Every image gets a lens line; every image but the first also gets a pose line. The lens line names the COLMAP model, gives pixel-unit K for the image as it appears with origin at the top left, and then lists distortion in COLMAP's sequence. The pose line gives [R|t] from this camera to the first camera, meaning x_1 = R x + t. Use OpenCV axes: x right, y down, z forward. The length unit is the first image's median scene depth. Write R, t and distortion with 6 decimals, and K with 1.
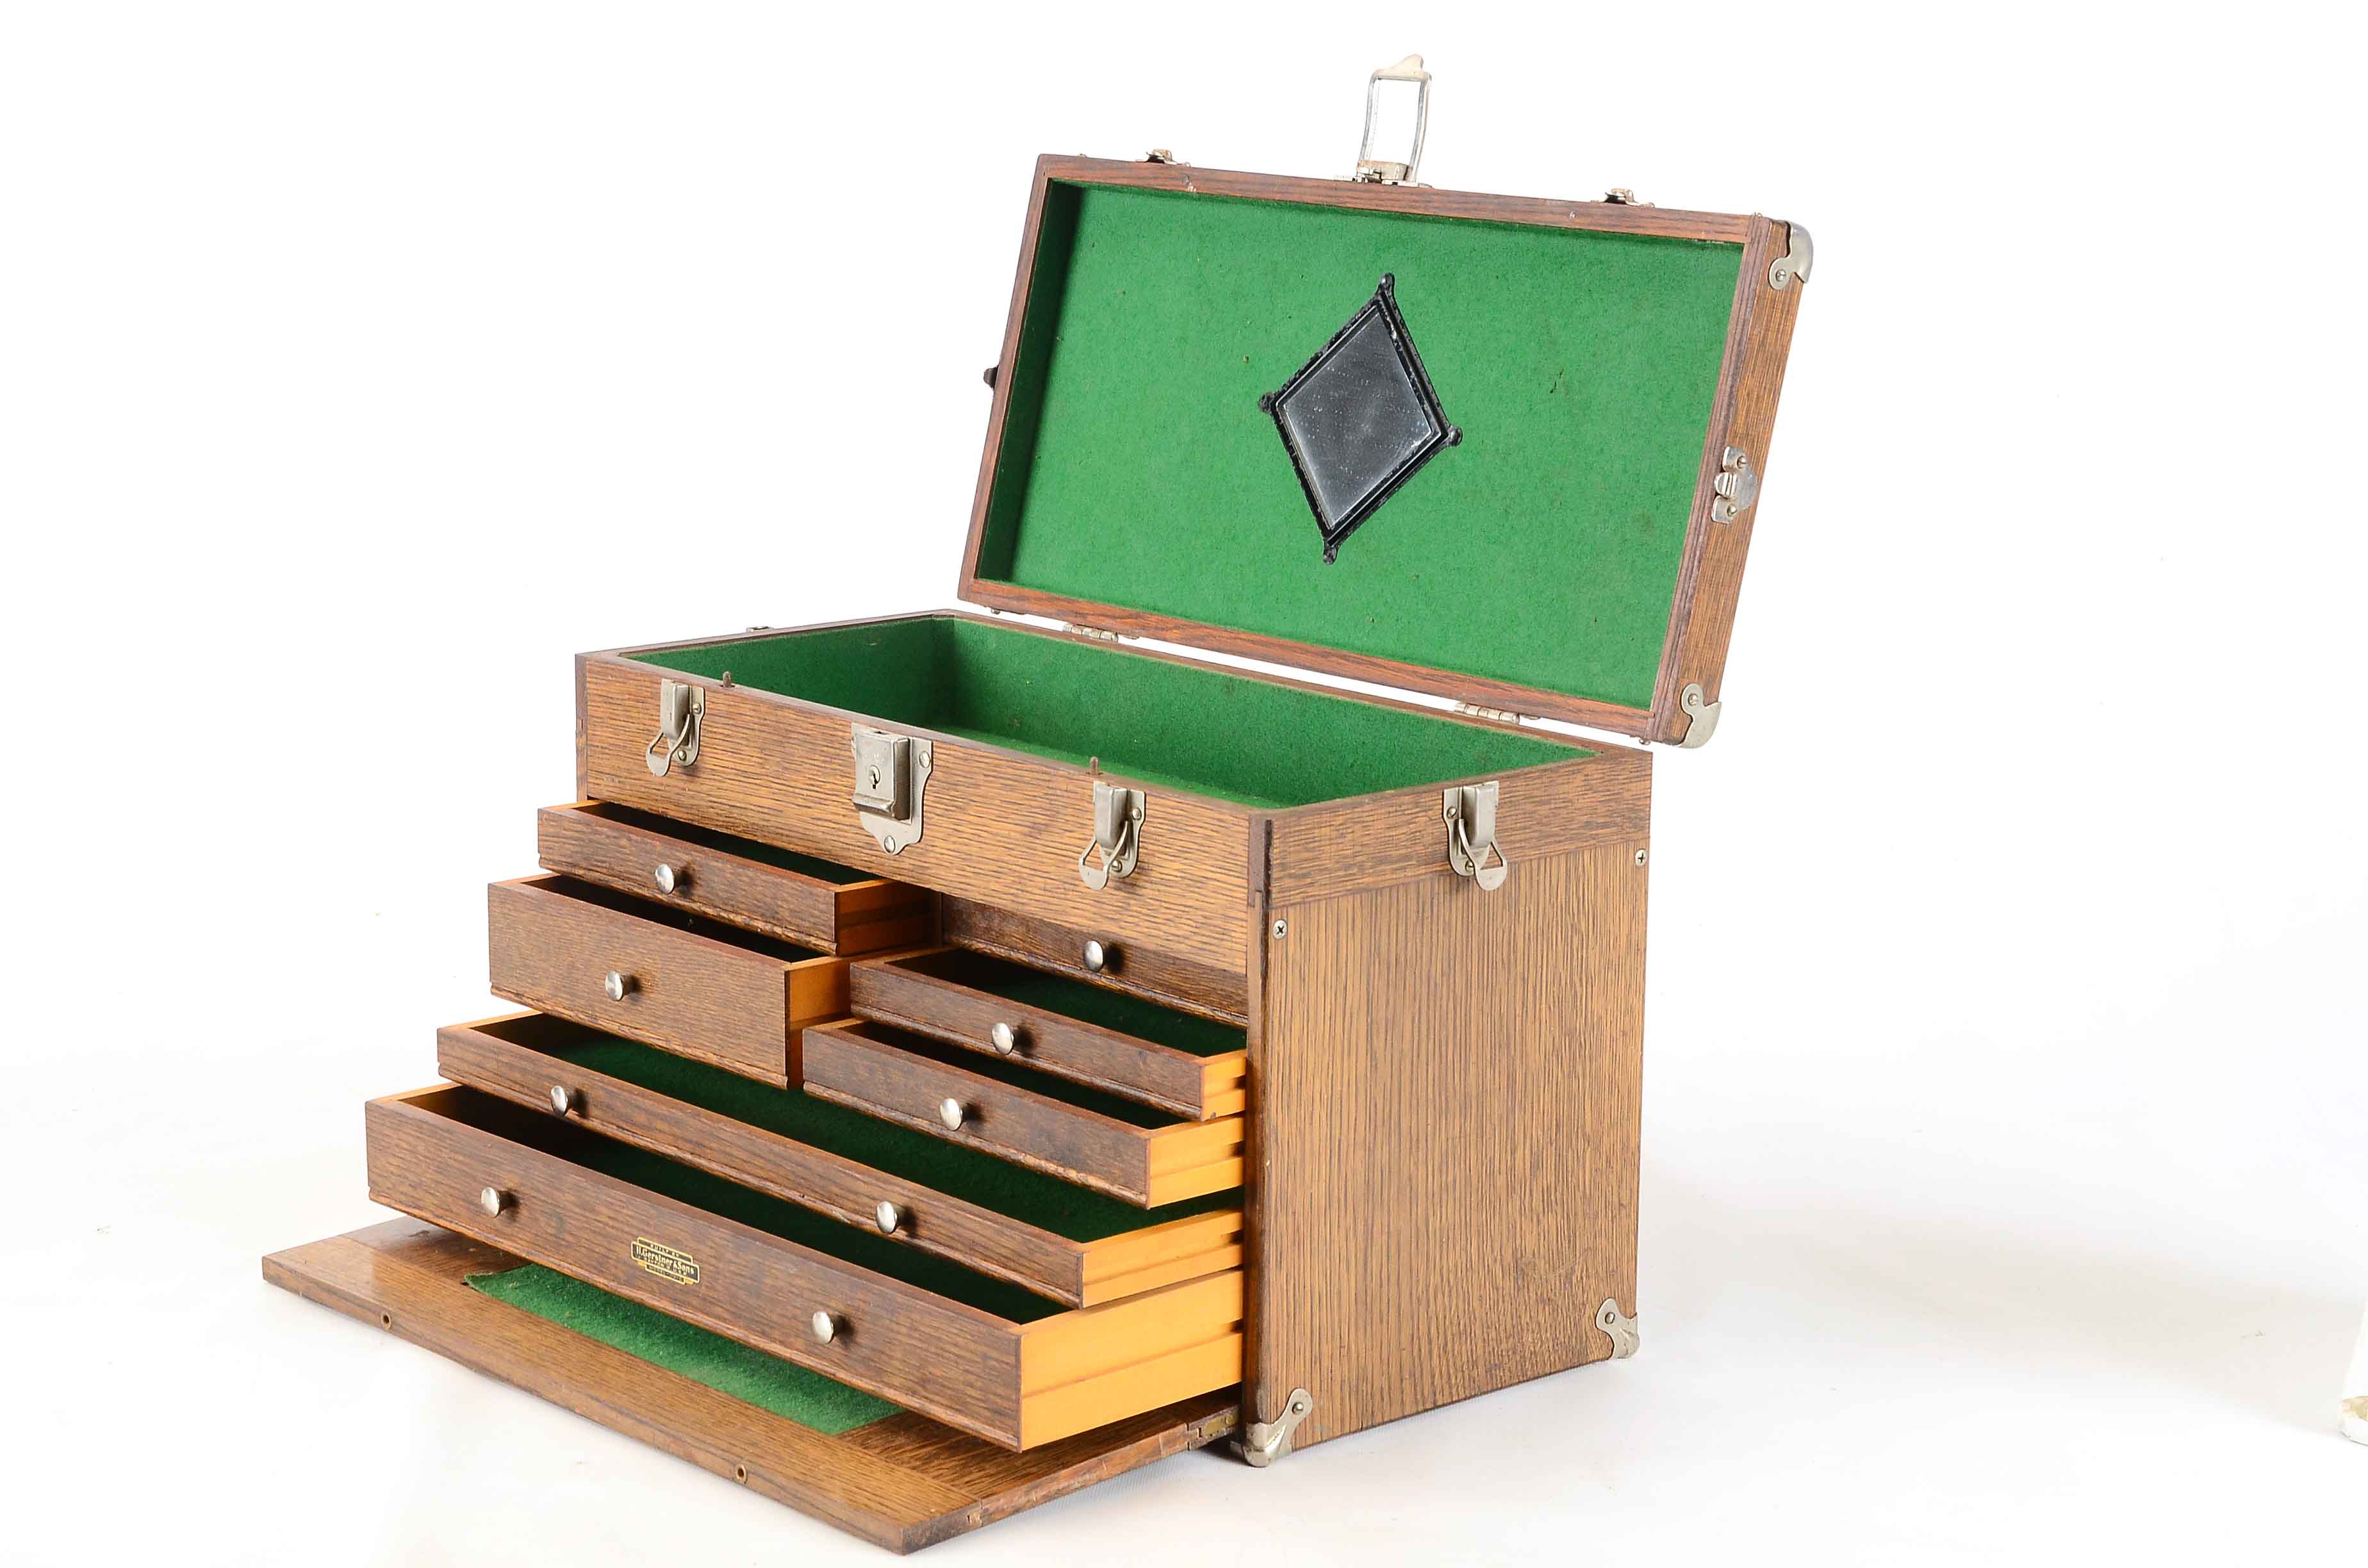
lens RADIAL K [[4707.9, 0, 1193.4], [0, 4707.9, 766.9], [0, 0, 1]] dist [0.267767, 0.000000]
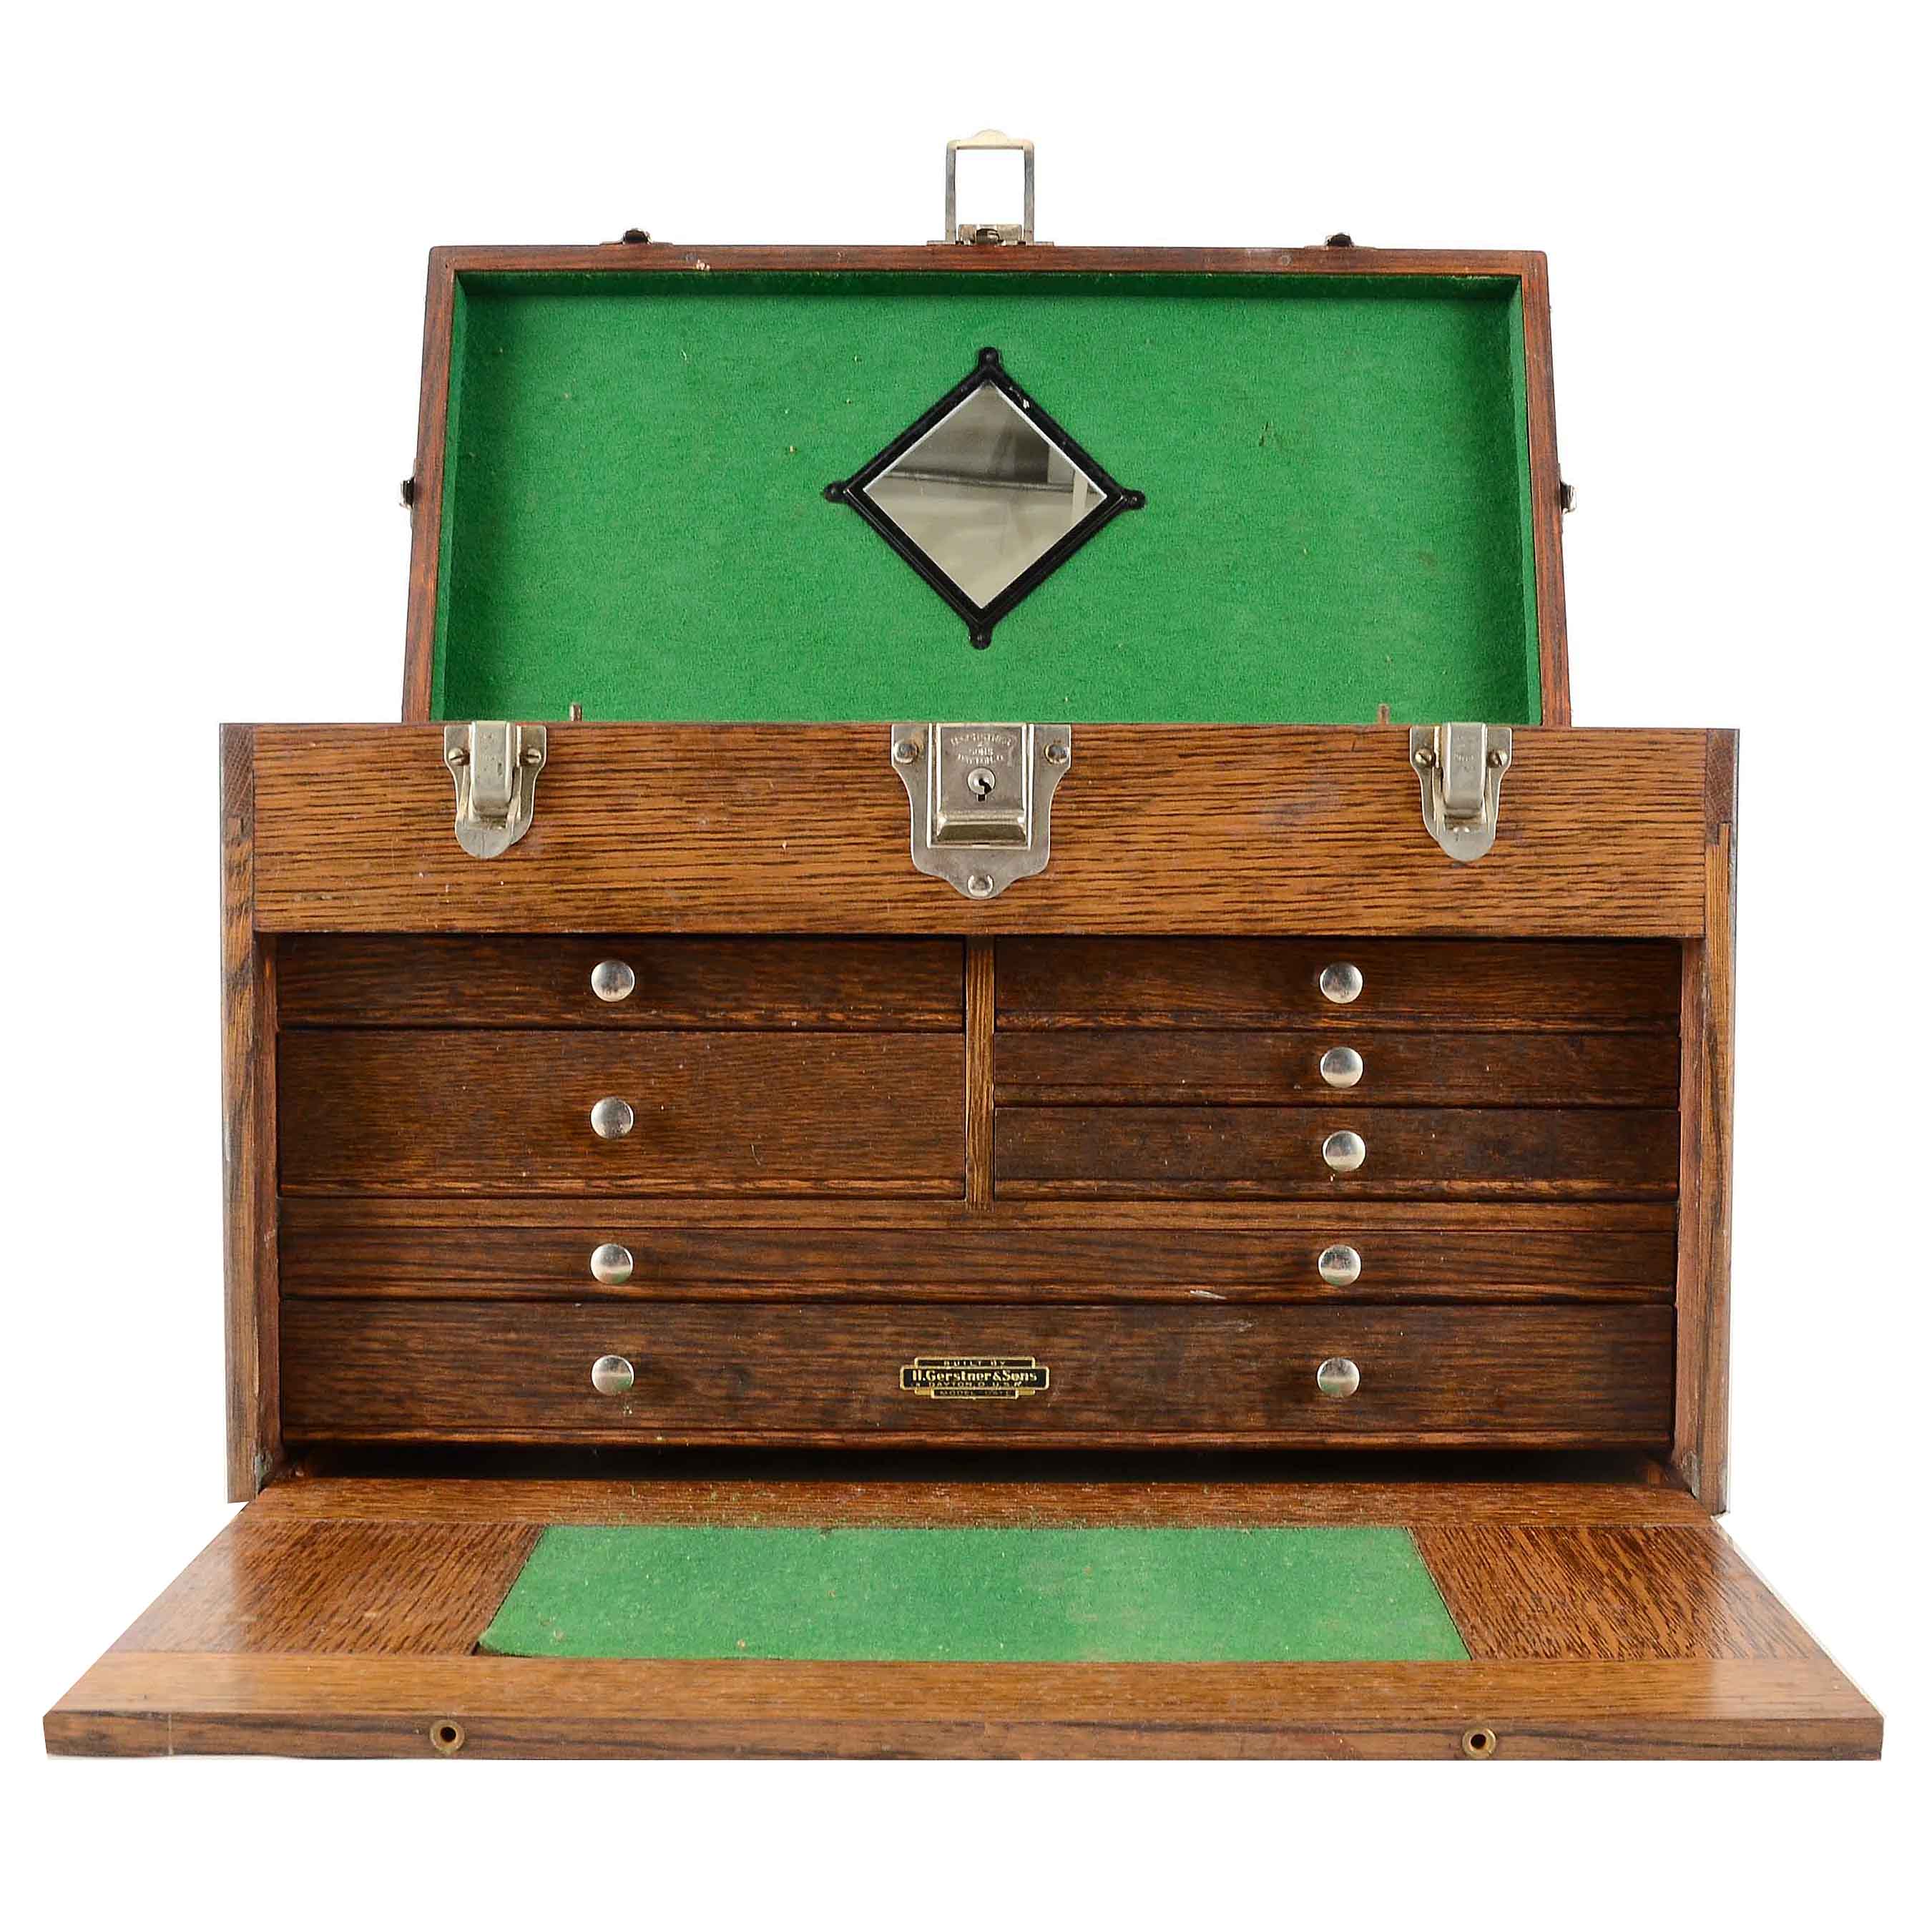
lens RADIAL K [[2479.5, 0, 1014.5], [0, 2479.5, 958.2], [0, 0, 1]] dist [-0.087849, 0.000000]
pose [[0.668564, -0.032929, 0.742926, -0.353277], [0.151641, 0.984065, -0.092845, 0.065432], [-0.728030, 0.174731, 0.662904, 0.775737]]
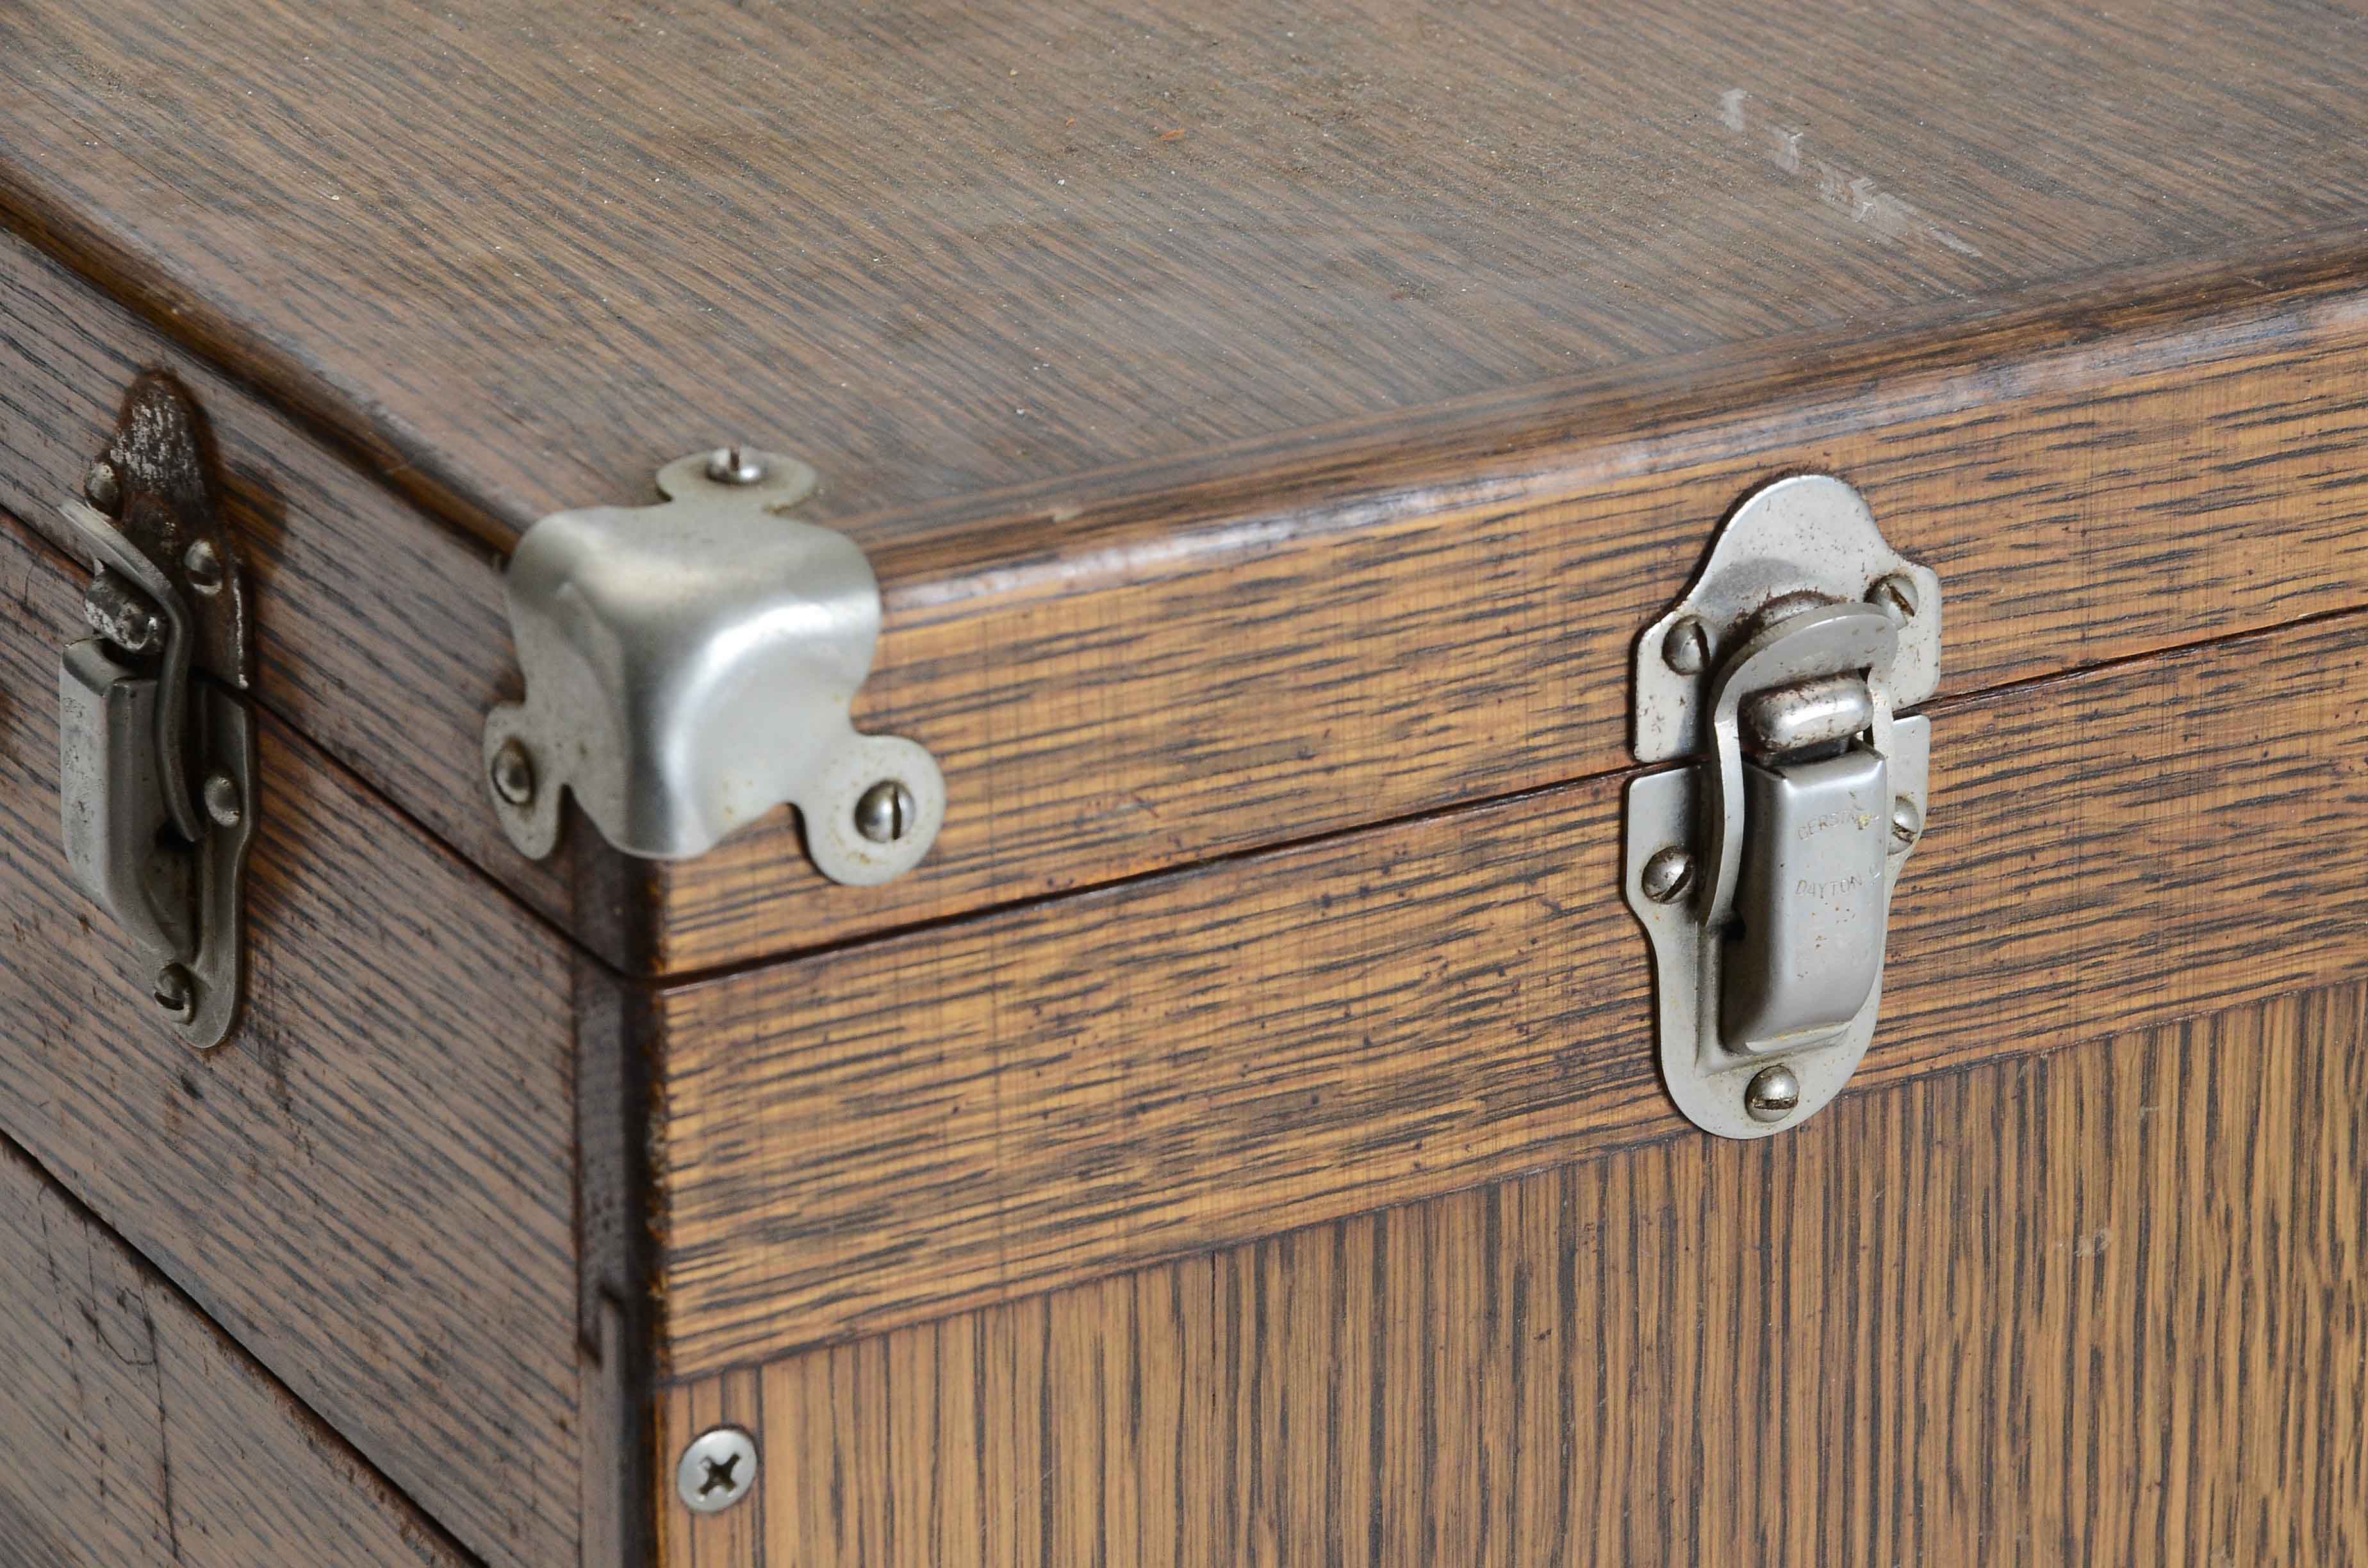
lens RADIAL K [[9216.7, 0, 1176.3], [0, 9216.7, 788.2], [0, 0, 1]] dist [0.943094, 0.000000]
pose [[0.979834, 0.071477, -0.186590, 0.108692], [-0.034442, 0.980268, 0.194647, -0.073881], [0.196821, -0.184296, 0.962962, 0.577117]]
